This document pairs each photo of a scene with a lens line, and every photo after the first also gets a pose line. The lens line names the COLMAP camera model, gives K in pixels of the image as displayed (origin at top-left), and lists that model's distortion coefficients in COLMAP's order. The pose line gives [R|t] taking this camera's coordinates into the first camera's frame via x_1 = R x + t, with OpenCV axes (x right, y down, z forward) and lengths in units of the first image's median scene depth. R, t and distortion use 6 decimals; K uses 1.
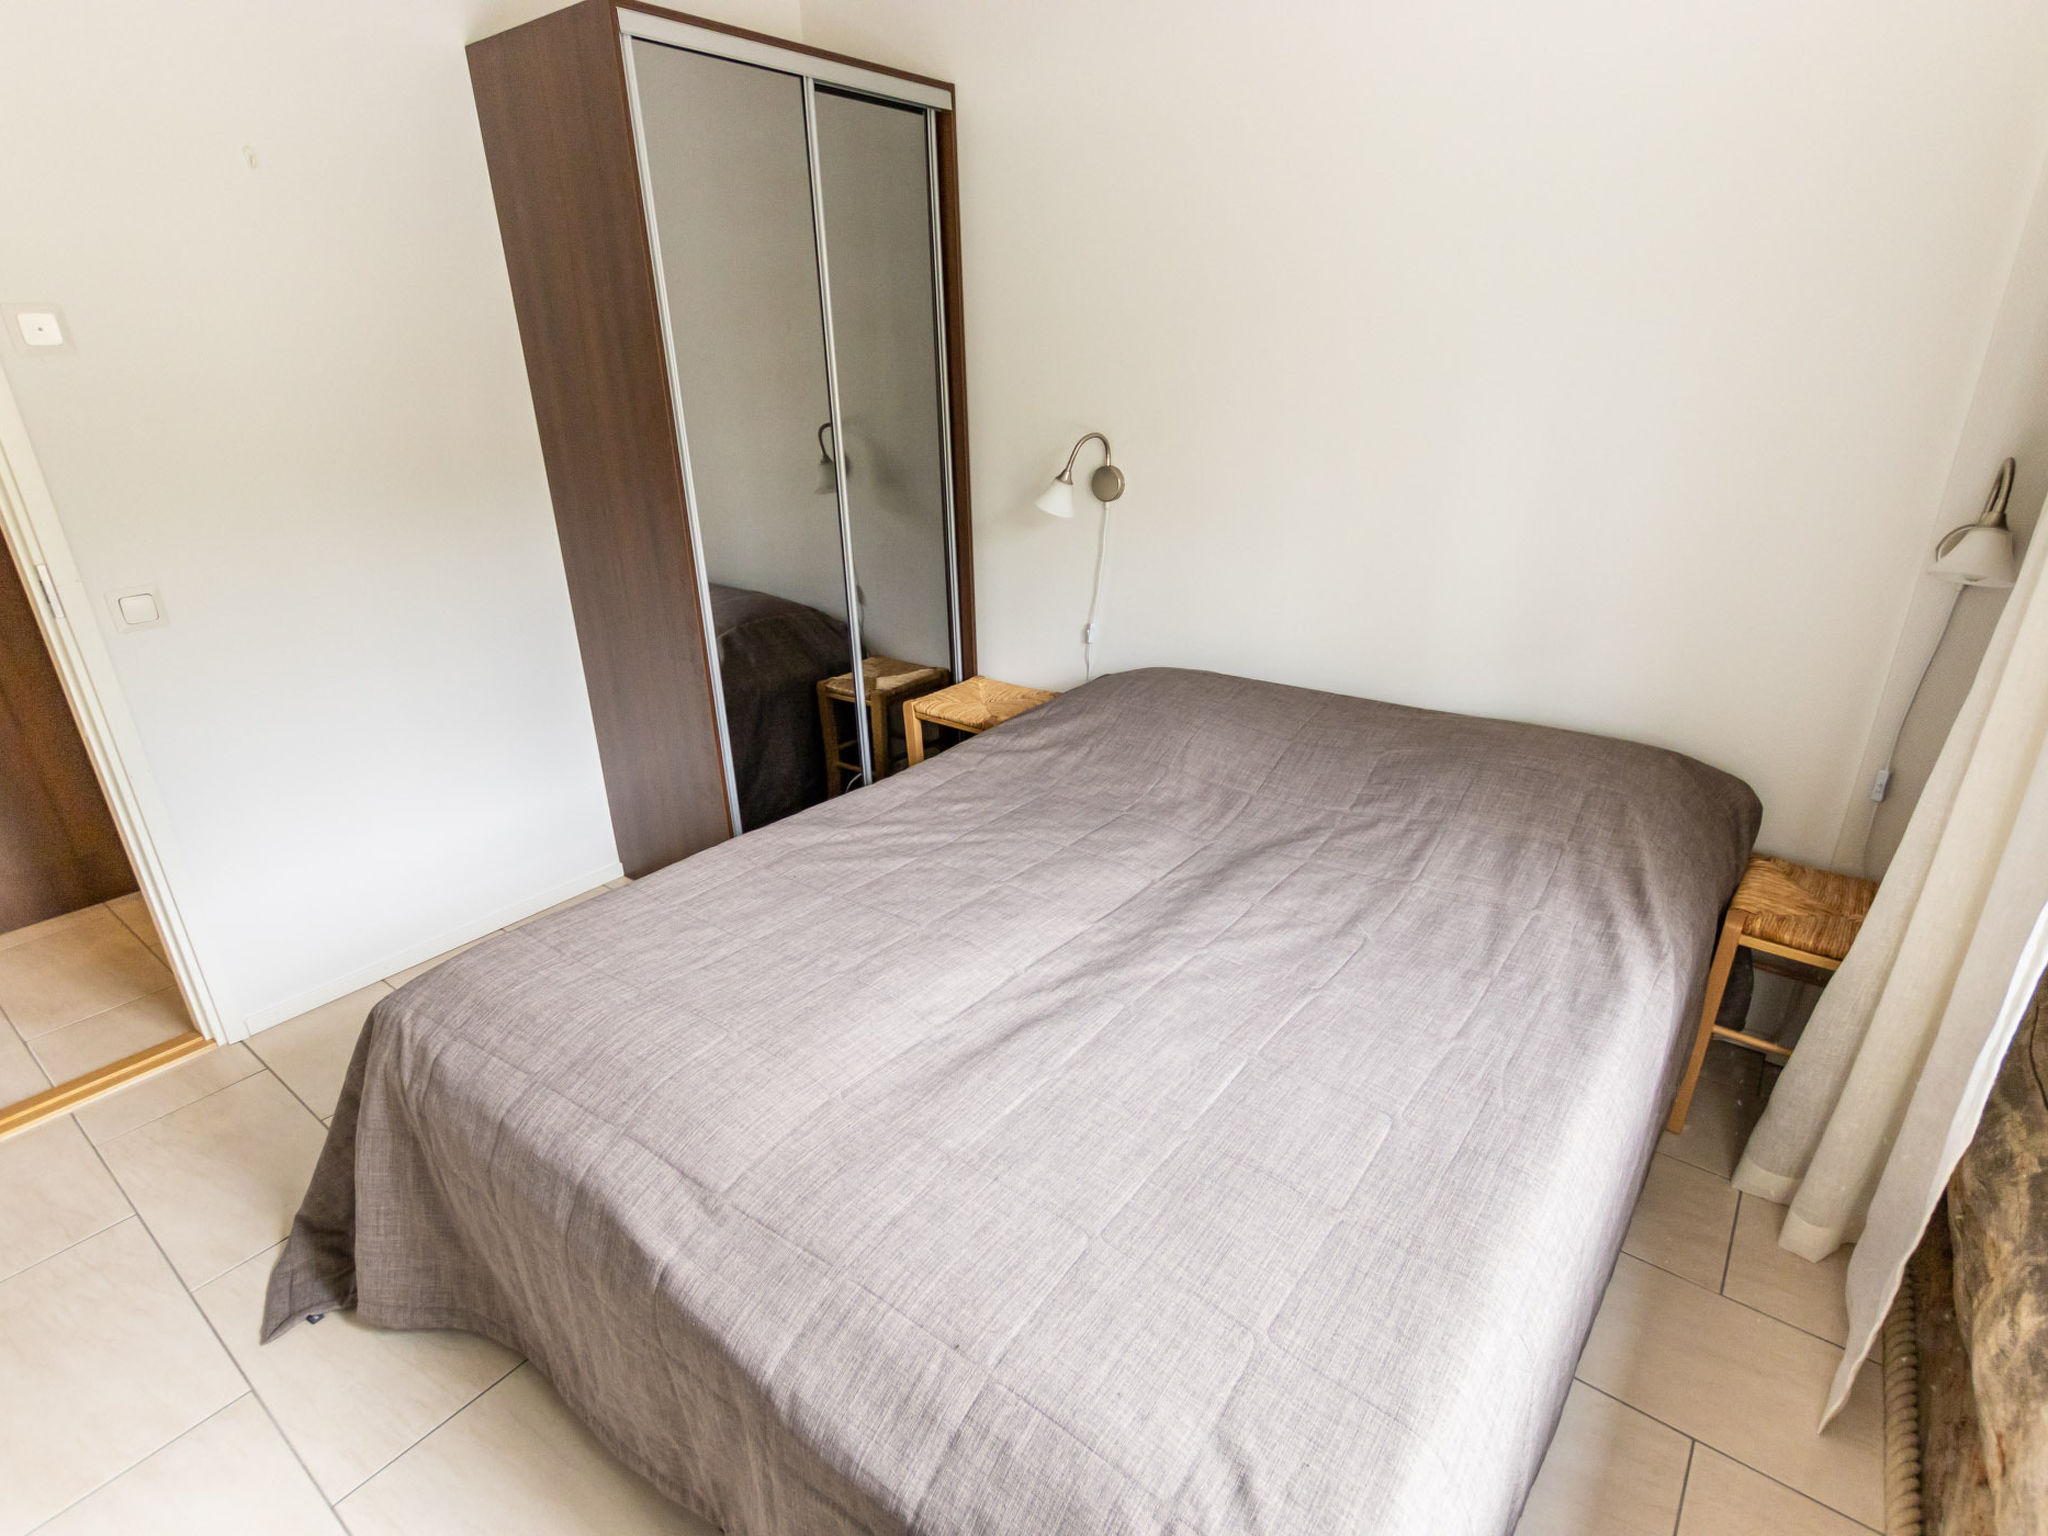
lens RADIAL K [[1043.7, 0, 1023.1], [0, 1043.7, 777.6], [0, 0, 1]] dist [0.003642, -0.001853]
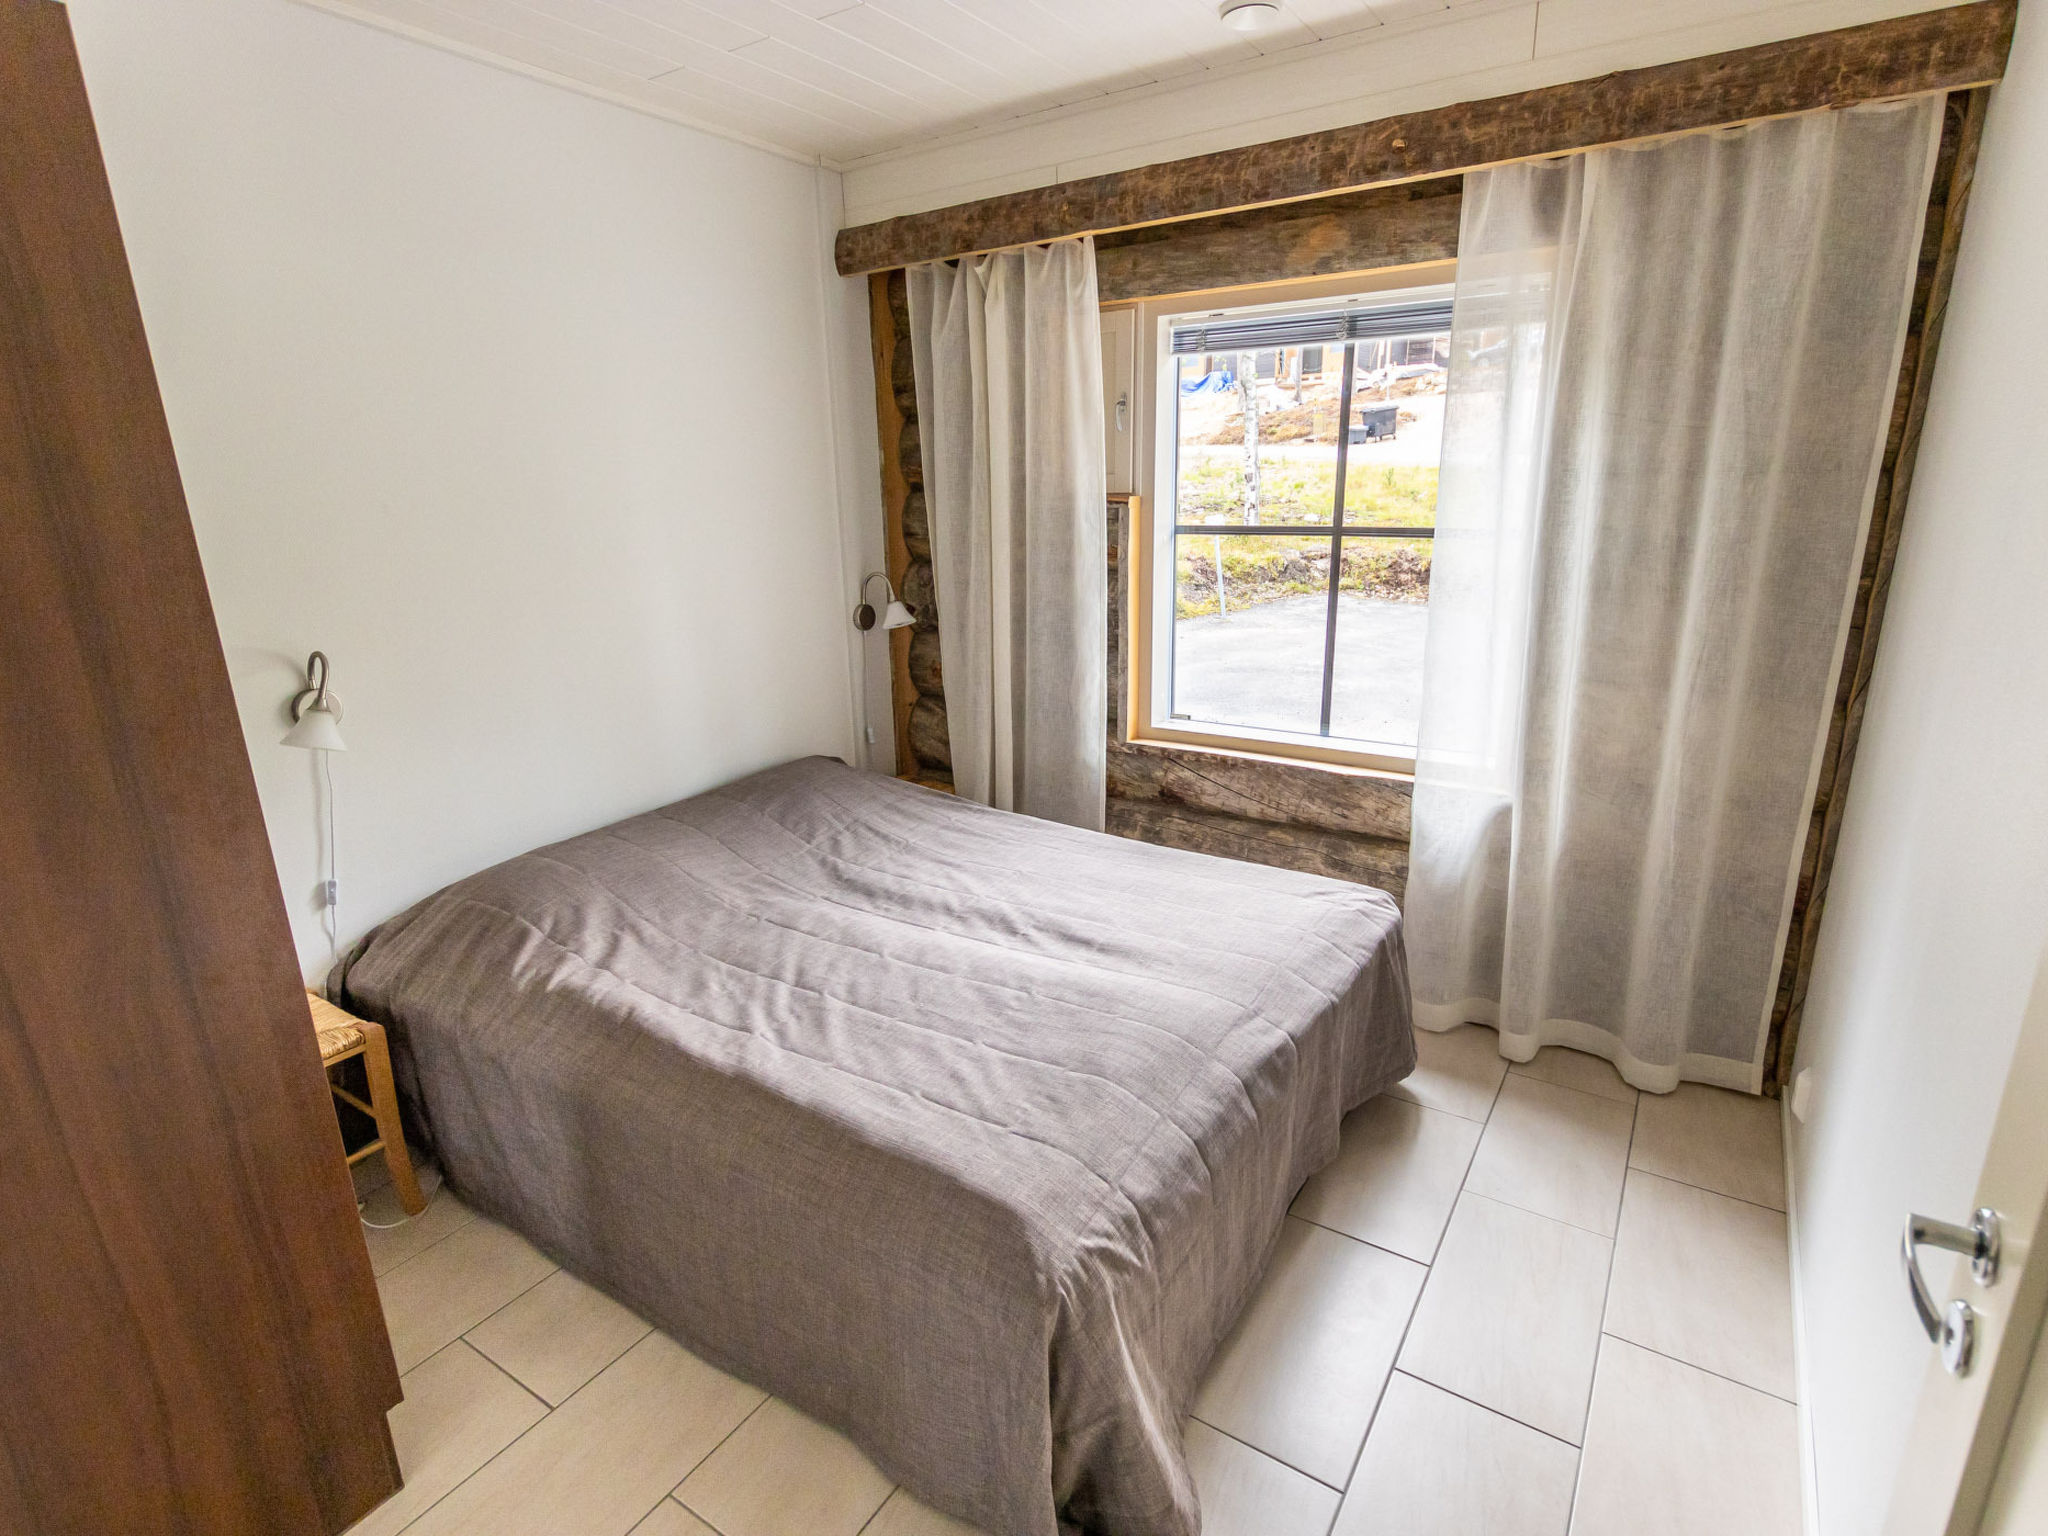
lens RADIAL K [[1043.7, 0, 1029.4], [0, 1043.7, 769.8], [0, 0, 1]] dist [0.003642, -0.001853]
pose [[-0.078597, -0.254146, 0.963967, -1.137551], [0.399550, 0.877868, 0.264023, -0.340391], [-0.913336, 0.405904, 0.032546, 0.692136]]
